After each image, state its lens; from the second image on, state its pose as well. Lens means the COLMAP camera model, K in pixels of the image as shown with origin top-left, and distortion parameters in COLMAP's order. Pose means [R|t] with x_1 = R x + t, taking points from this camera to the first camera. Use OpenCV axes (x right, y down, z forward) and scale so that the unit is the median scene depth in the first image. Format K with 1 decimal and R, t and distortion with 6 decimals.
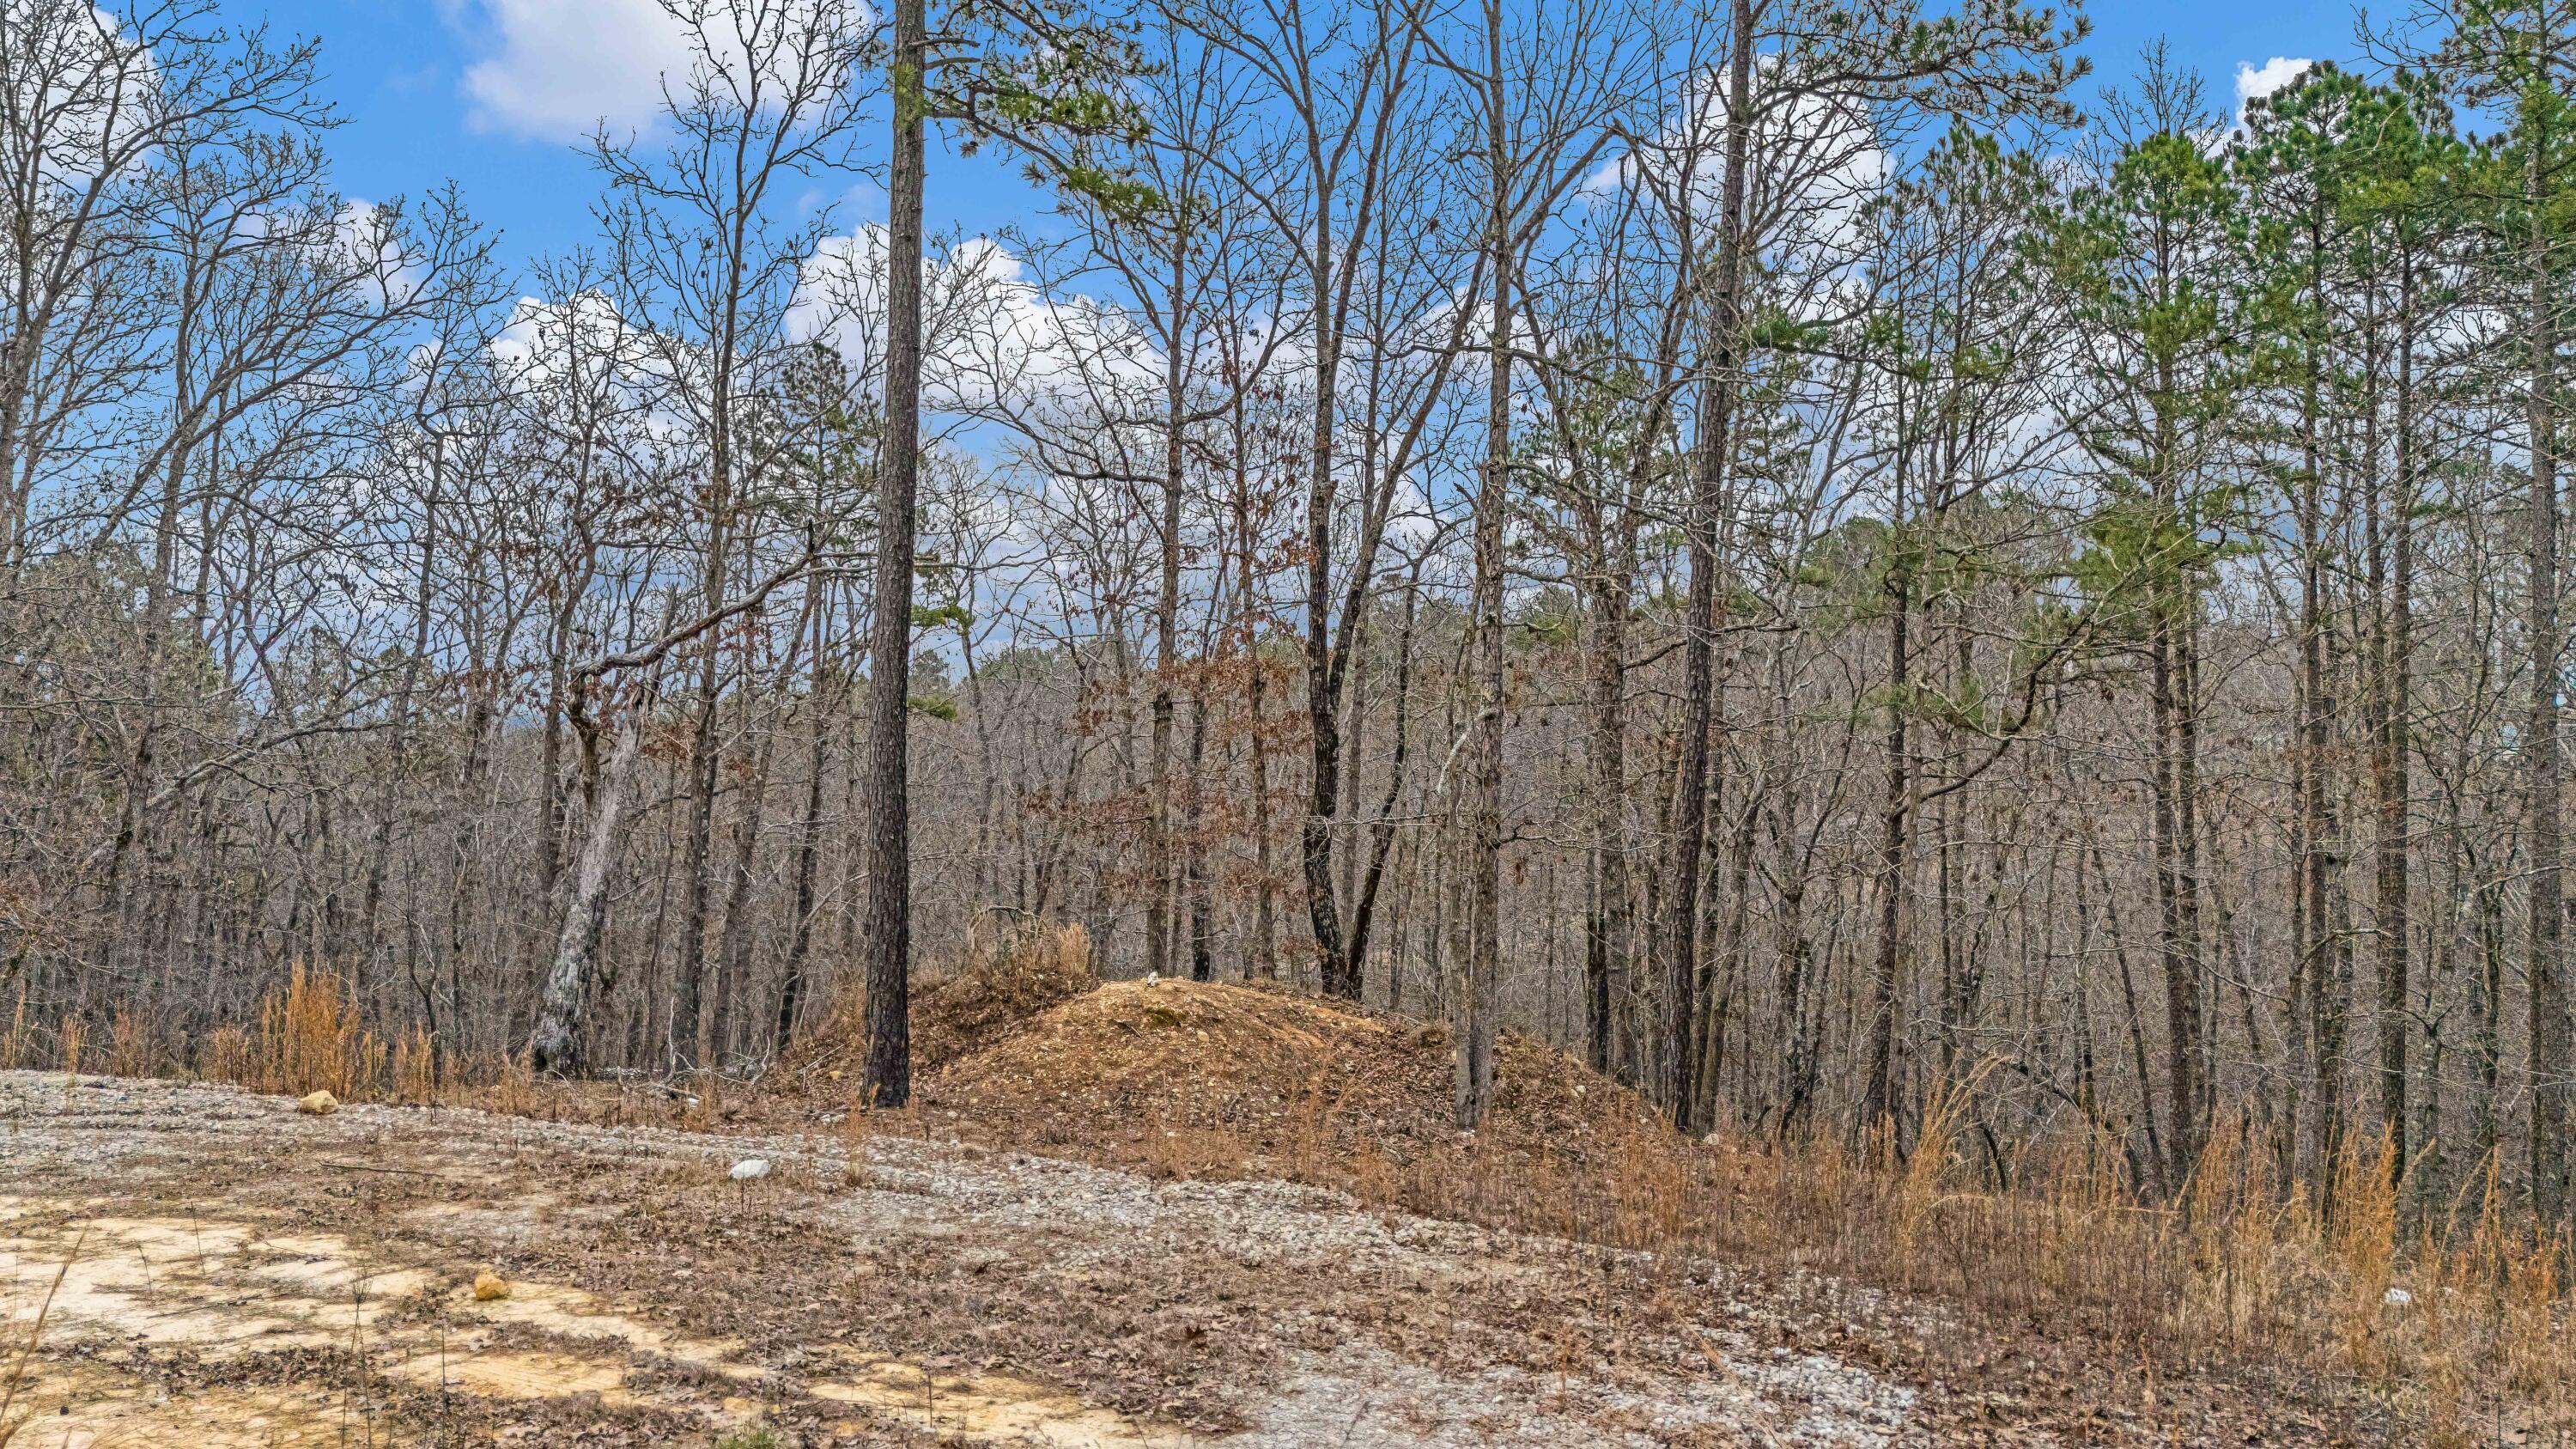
lens RADIAL K [[1887.2, 0, 1298.0], [0, 1887.2, 738.0], [0, 0, 1]] dist [0.066156, -0.001779]
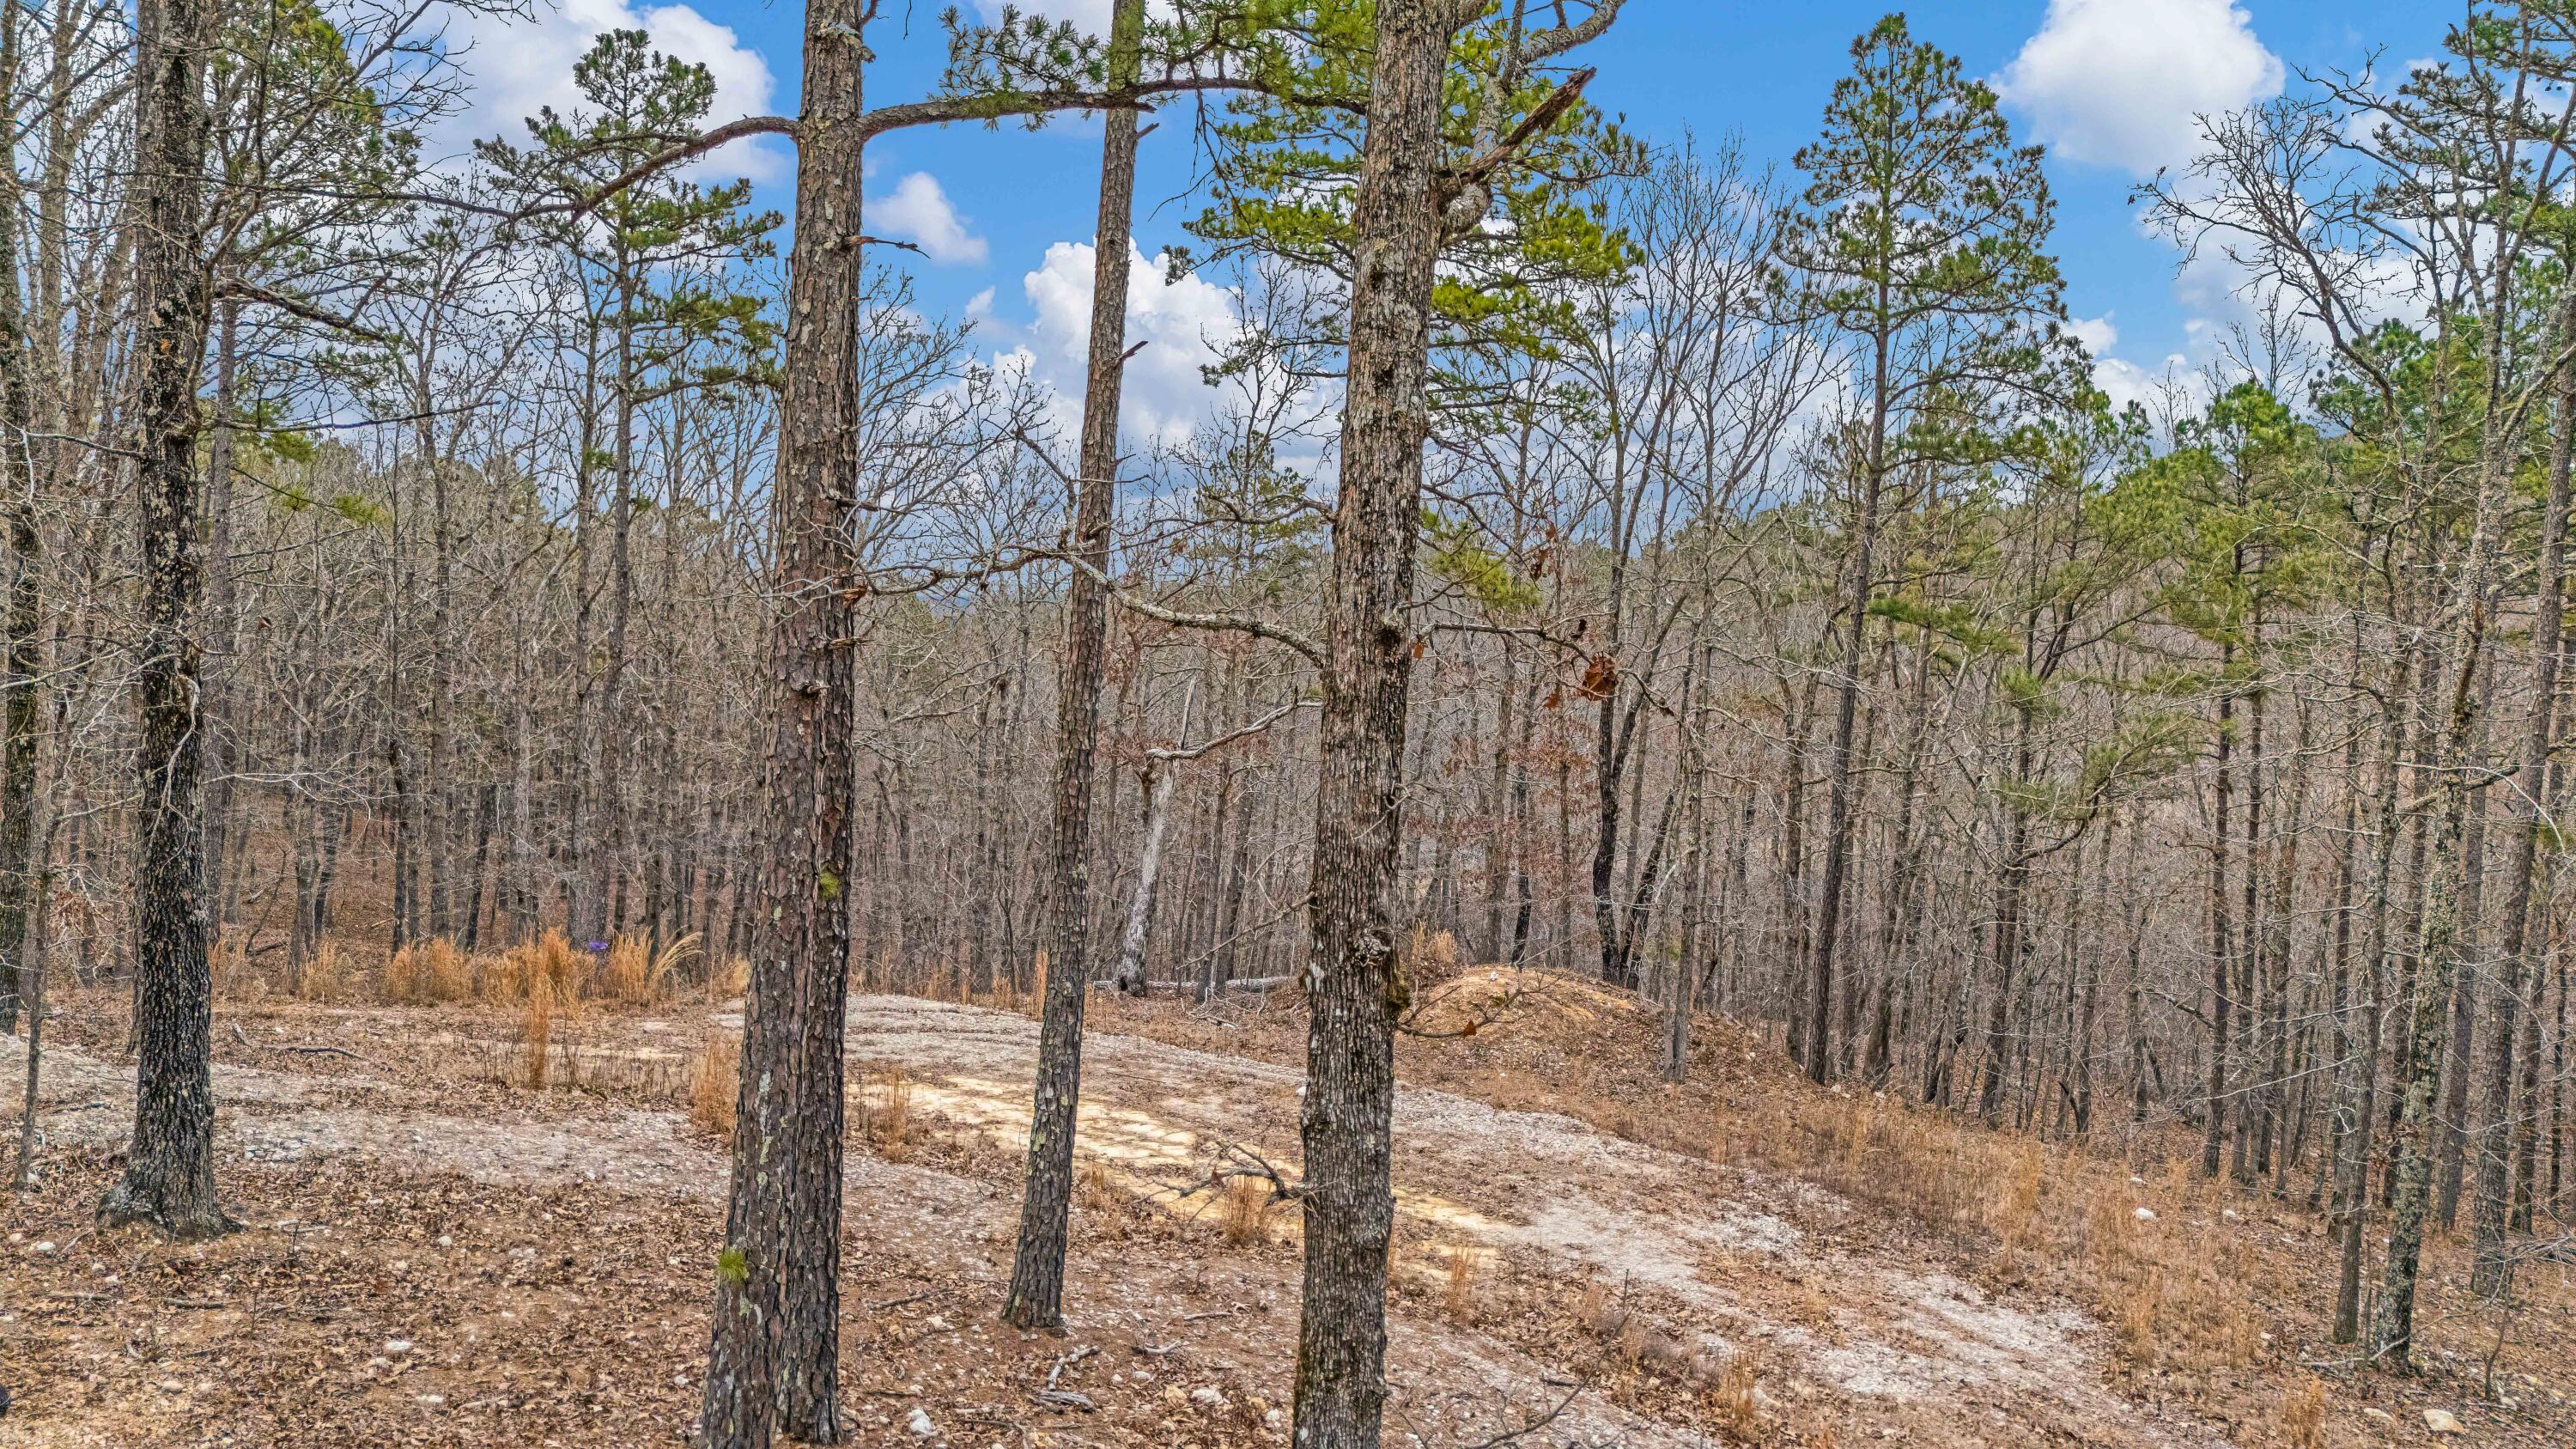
lens RADIAL K [[1887.2, 0, 1289.5], [0, 1887.2, 711.9], [0, 0, 1]] dist [0.066156, -0.001779]
pose [[0.983402, 0.033672, -0.178287, 0.034236], [-0.020728, 0.997044, 0.073978, -0.207372], [0.180251, -0.069055, 0.981194, -0.619279]]
